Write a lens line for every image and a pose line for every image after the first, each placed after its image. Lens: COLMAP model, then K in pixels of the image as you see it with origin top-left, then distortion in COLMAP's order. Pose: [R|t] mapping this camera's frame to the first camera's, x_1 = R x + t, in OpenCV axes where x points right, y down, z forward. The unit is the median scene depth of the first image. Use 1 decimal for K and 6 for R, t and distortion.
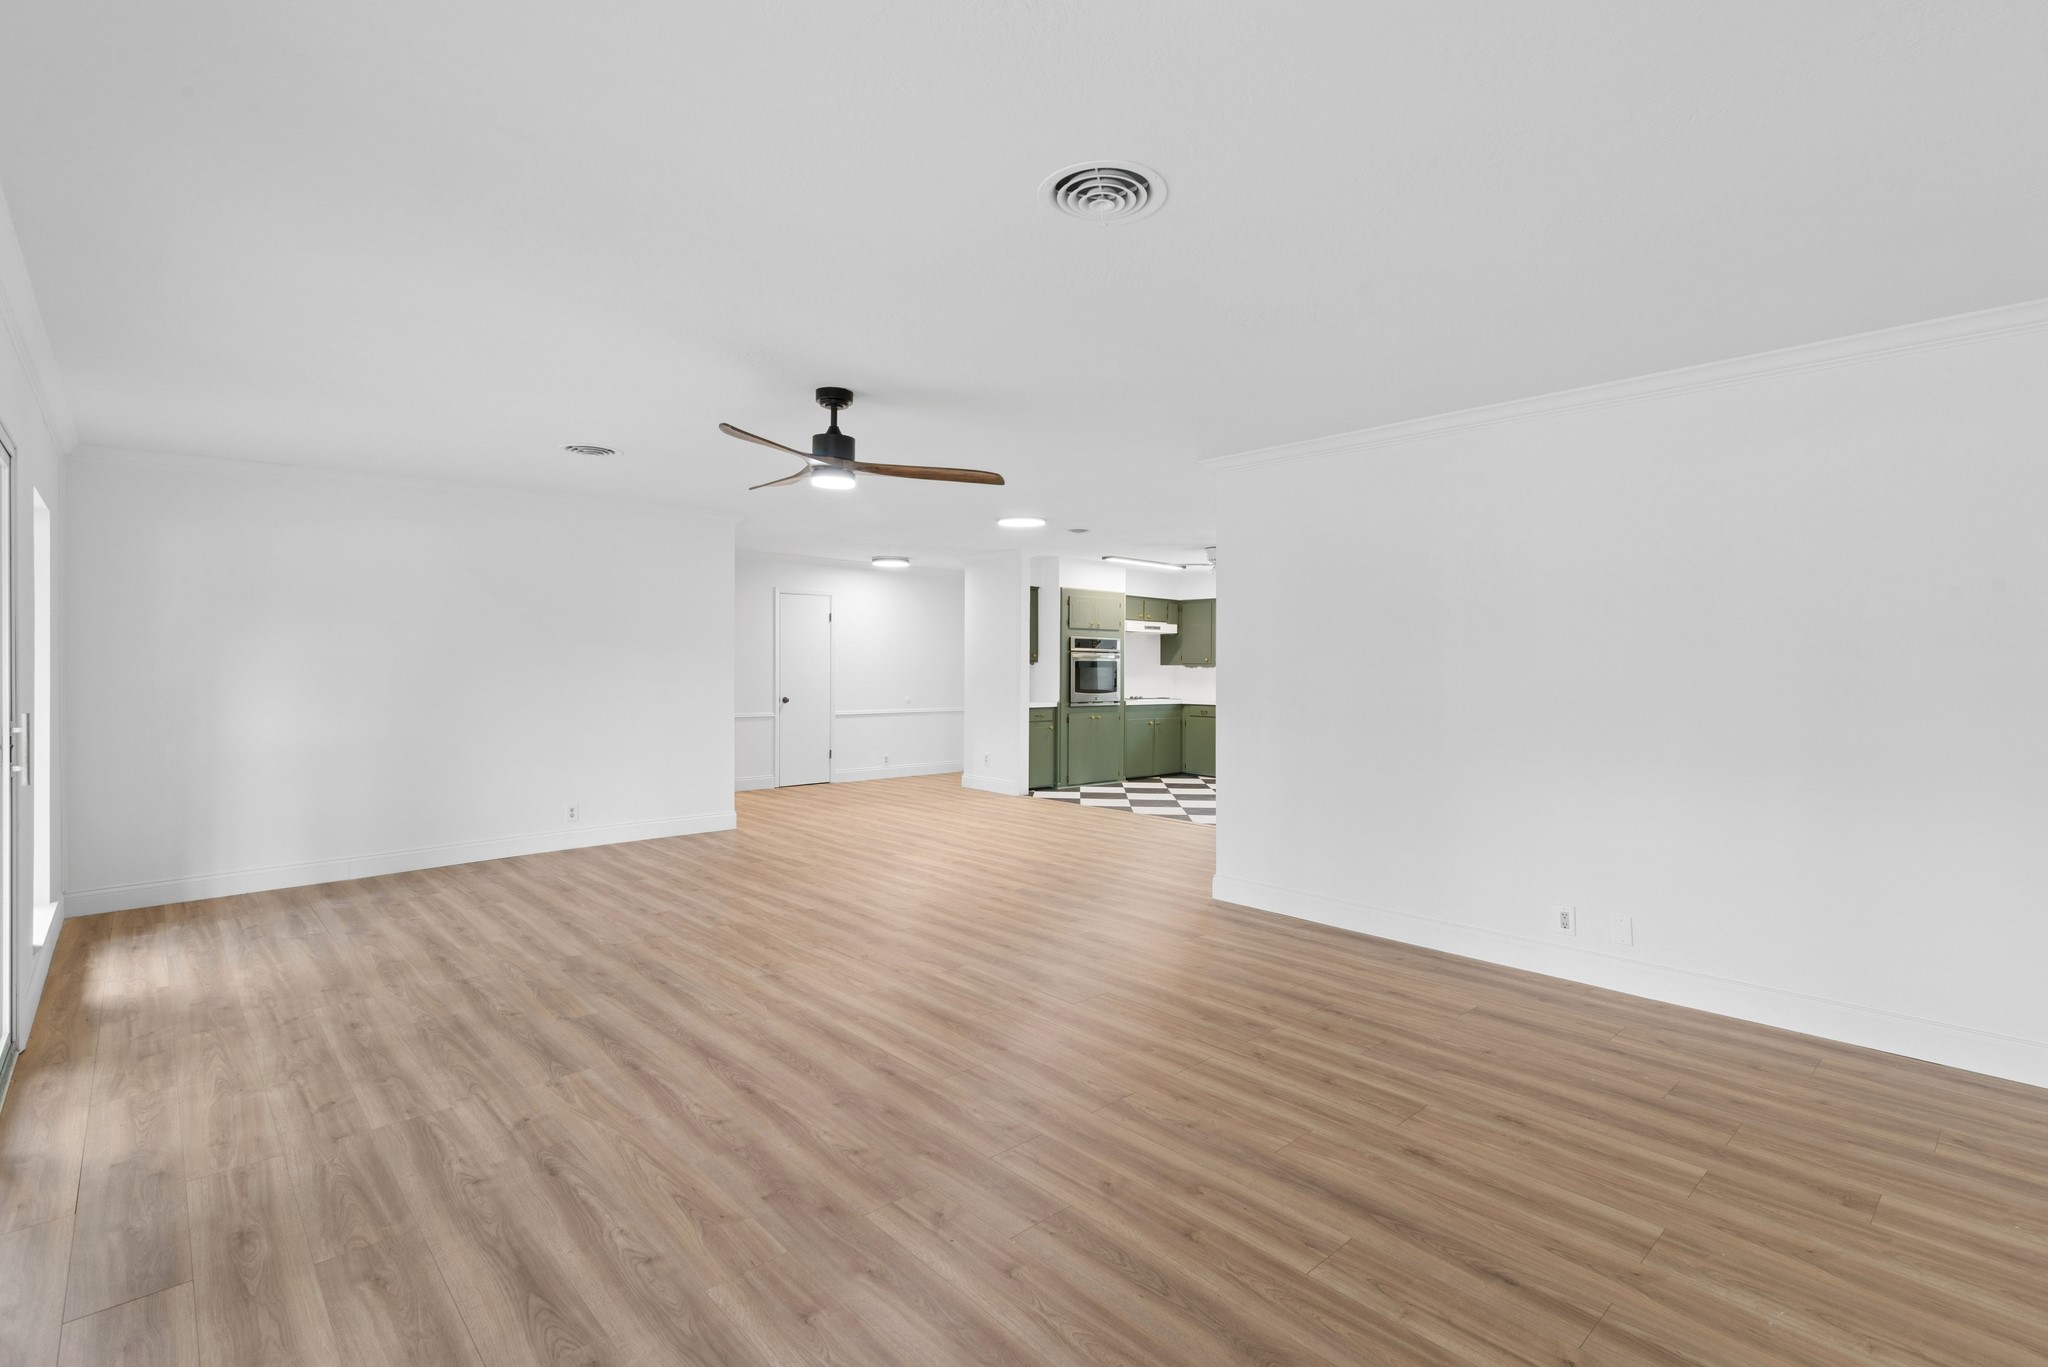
lens RADIAL K [[952.6, 0, 1033.1], [0, 952.6, 683.1], [0, 0, 1]] dist [0.001975, -0.000051]
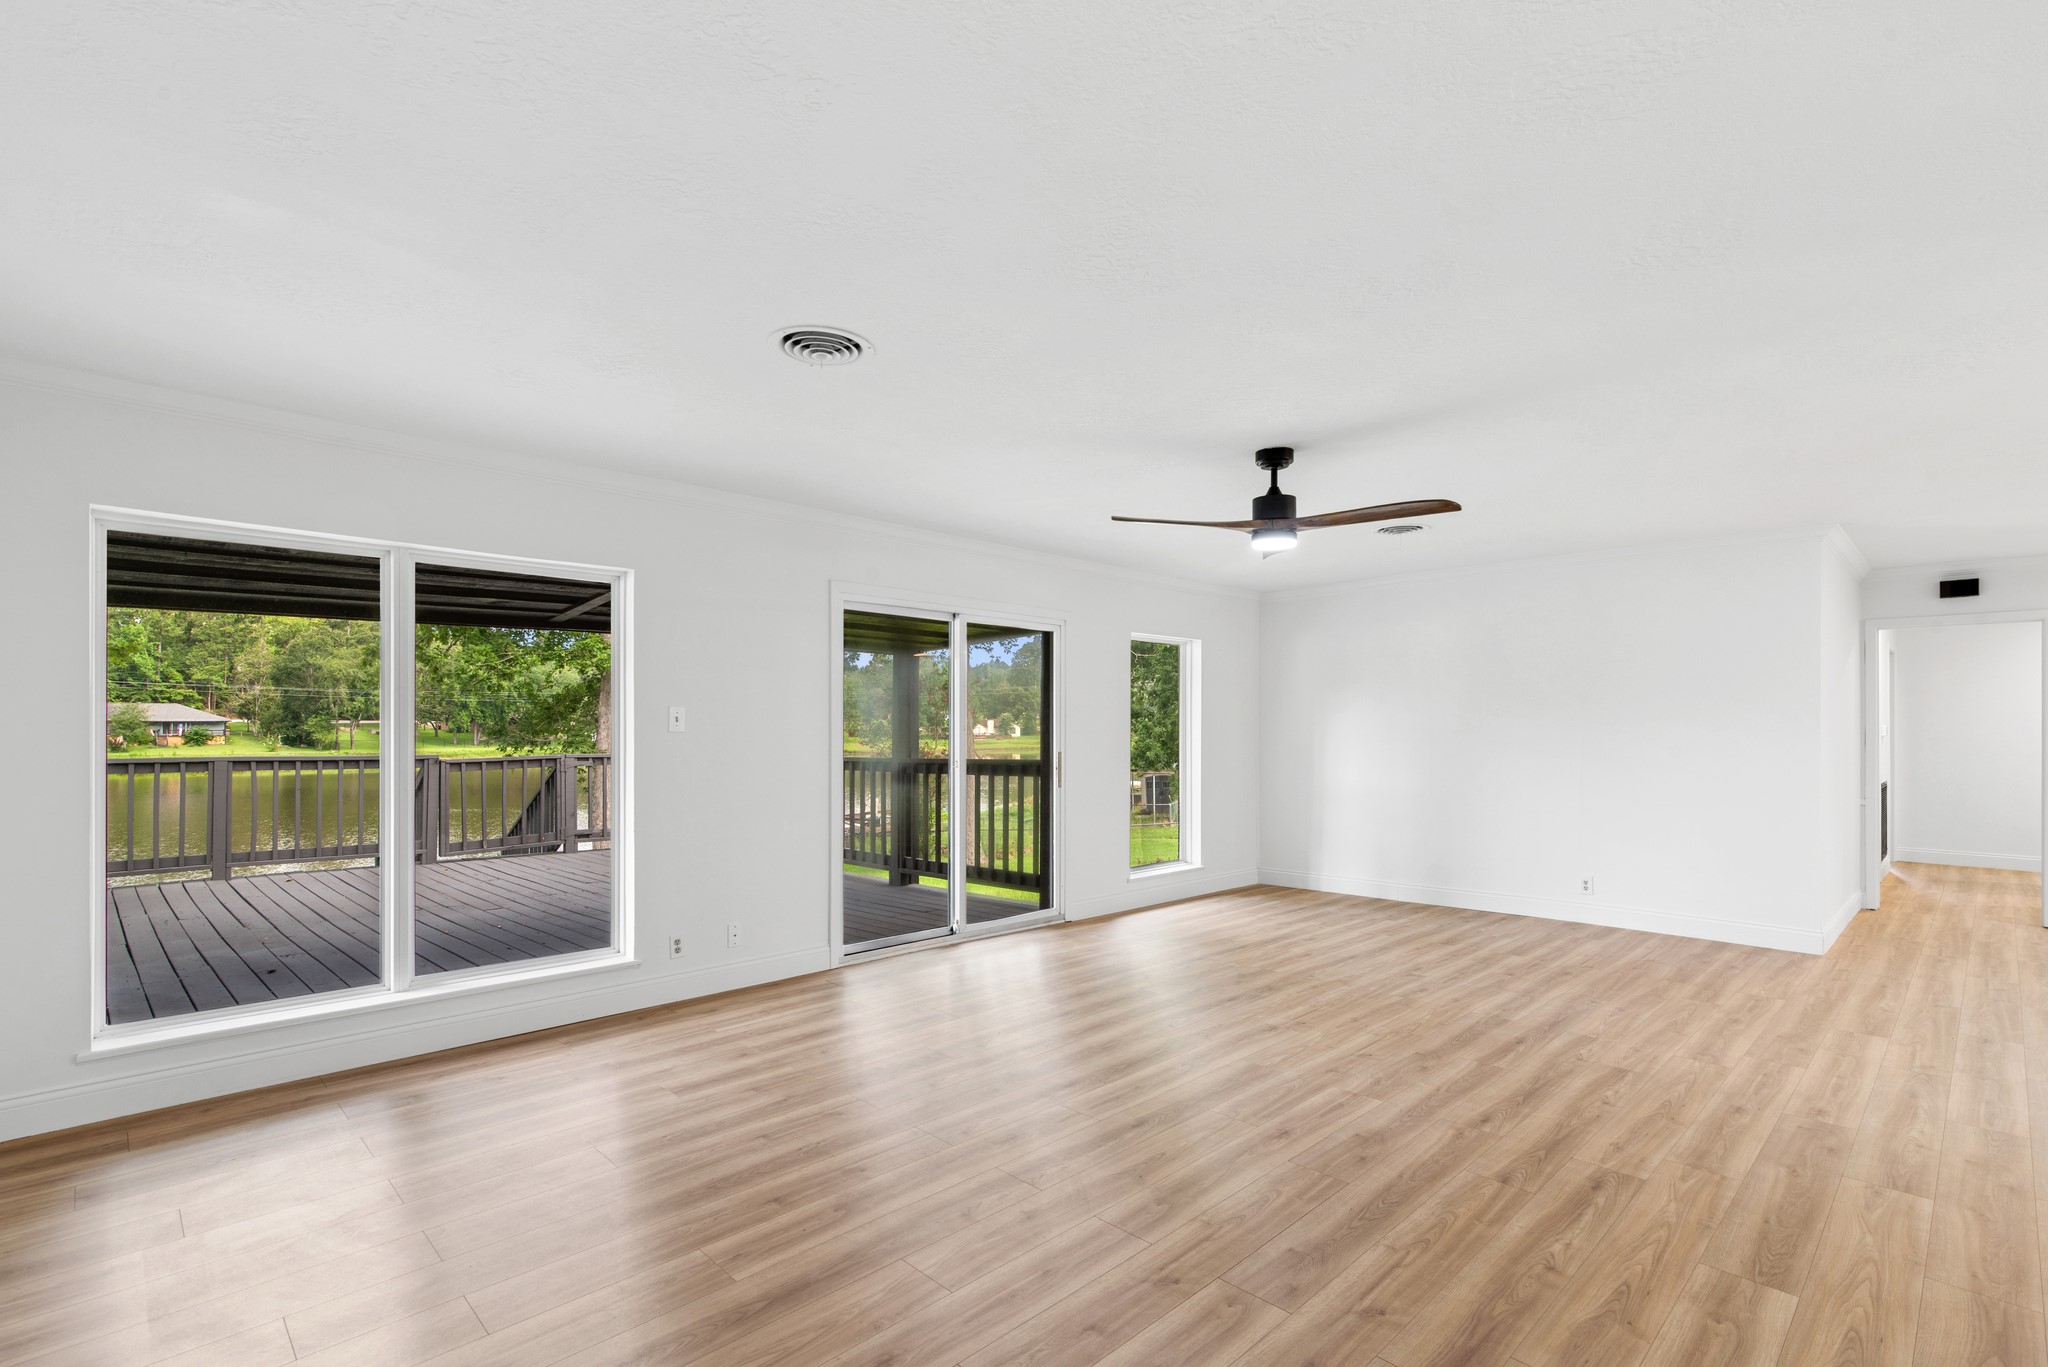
lens RADIAL K [[949.0, 0, 1029.3], [0, 949.0, 720.3], [0, 0, 1]] dist [0.003282, 0.000817]
pose [[0.029327, -0.007956, -0.999538, 0.778425], [-0.021550, 0.999731, -0.008590, -0.013109], [0.999338, 0.021792, 0.029148, 0.719425]]
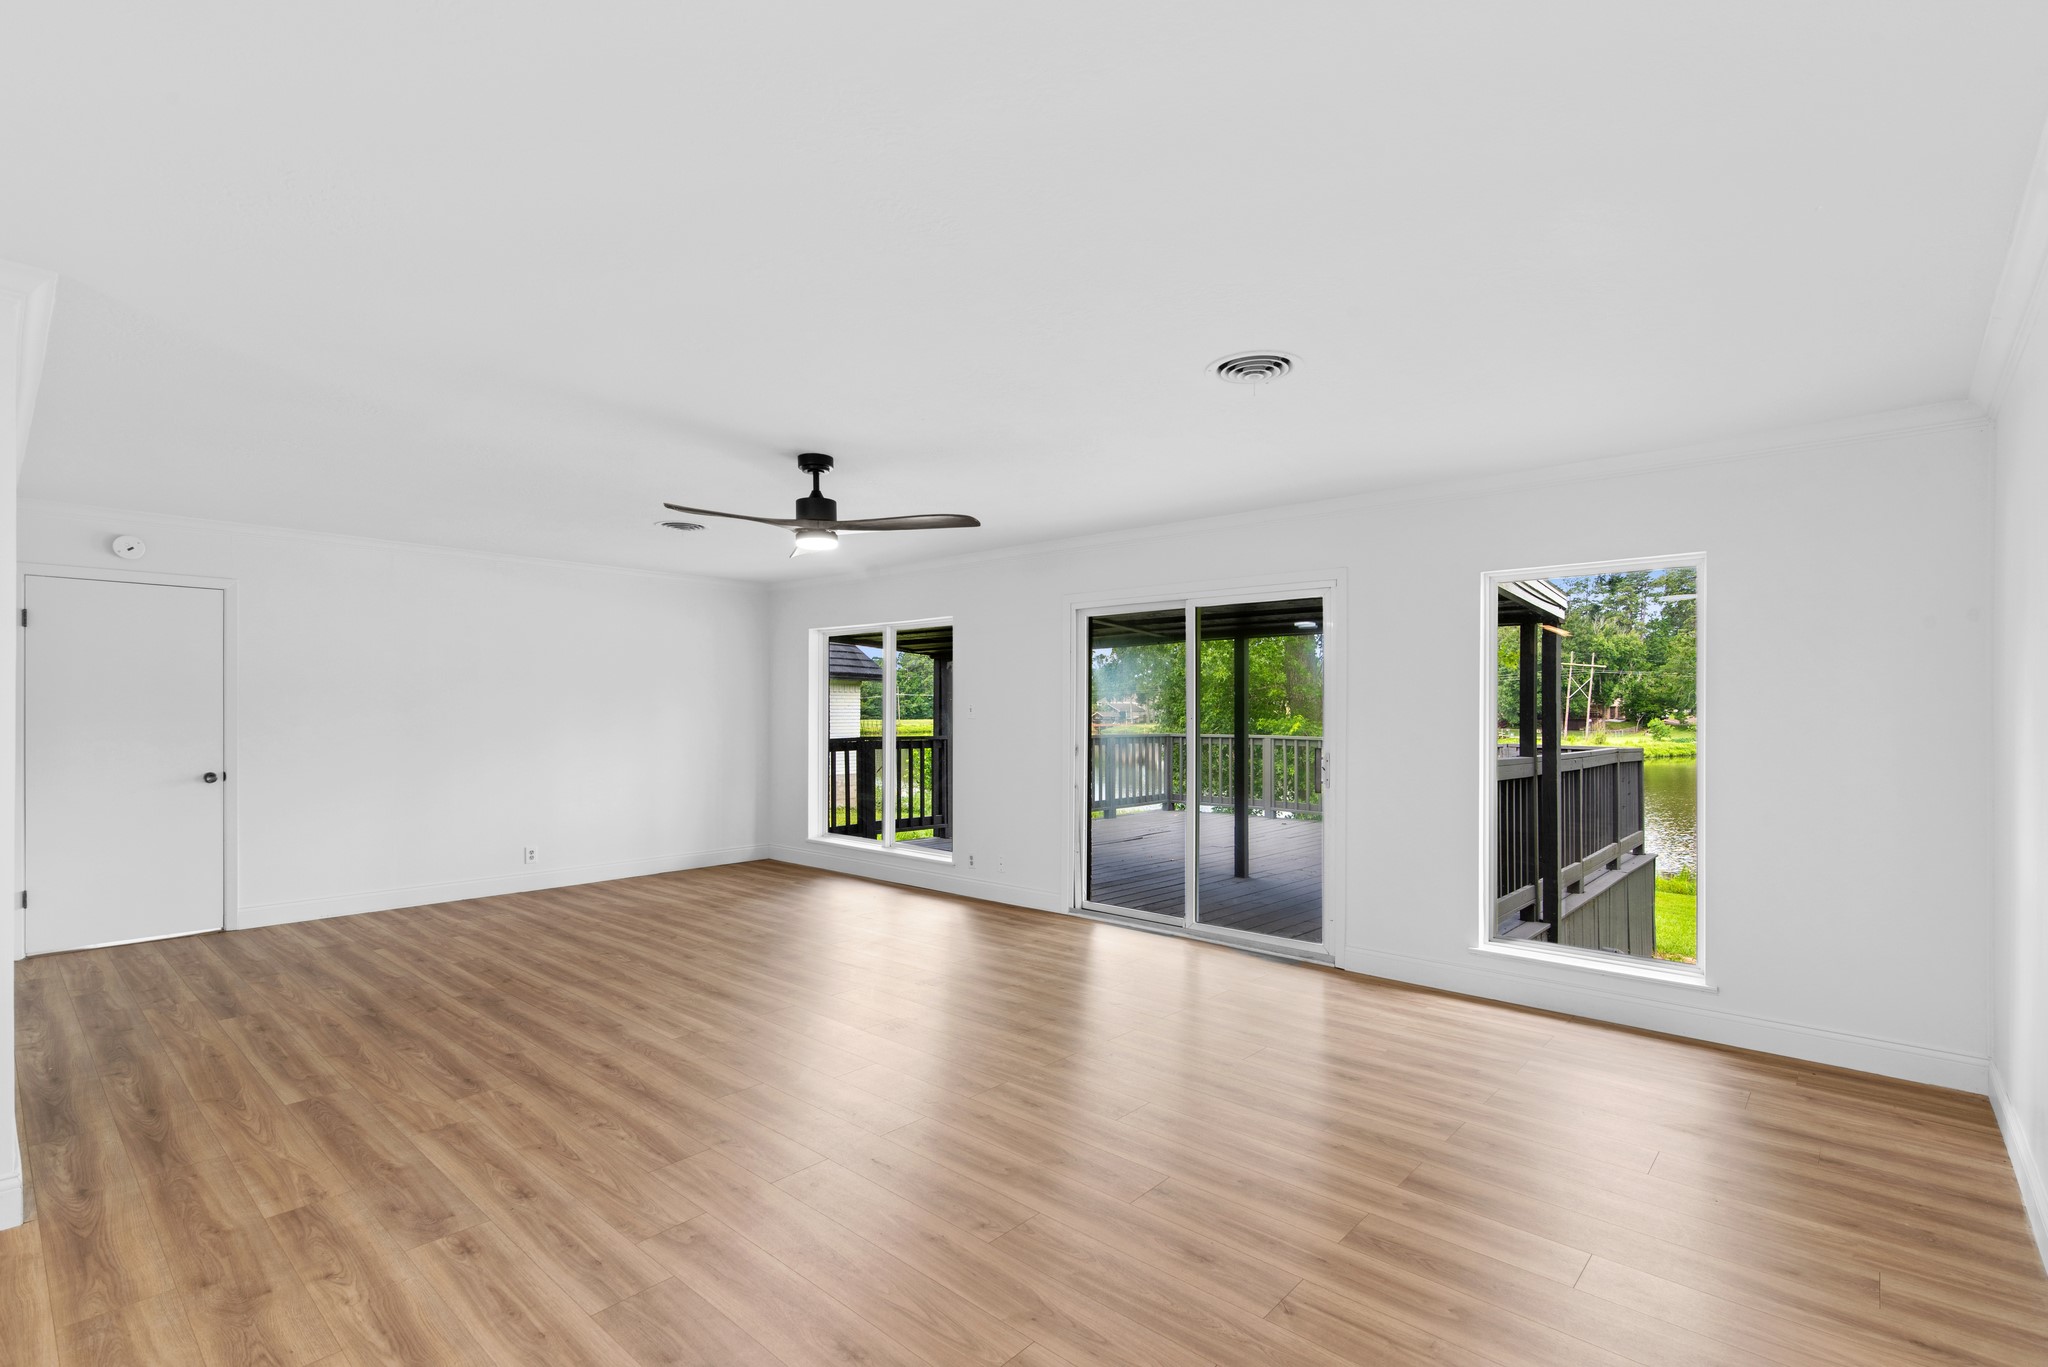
lens RADIAL K [[946.1, 0, 1019.5], [0, 946.1, 697.6], [0, 0, 1]] dist [0.004247, -0.000317]
pose [[-0.995898, -0.006816, -0.090223, -0.341132], [-0.007077, 0.999972, 0.002565, -0.042735], [0.090203, 0.003193, -0.995918, 2.083243]]
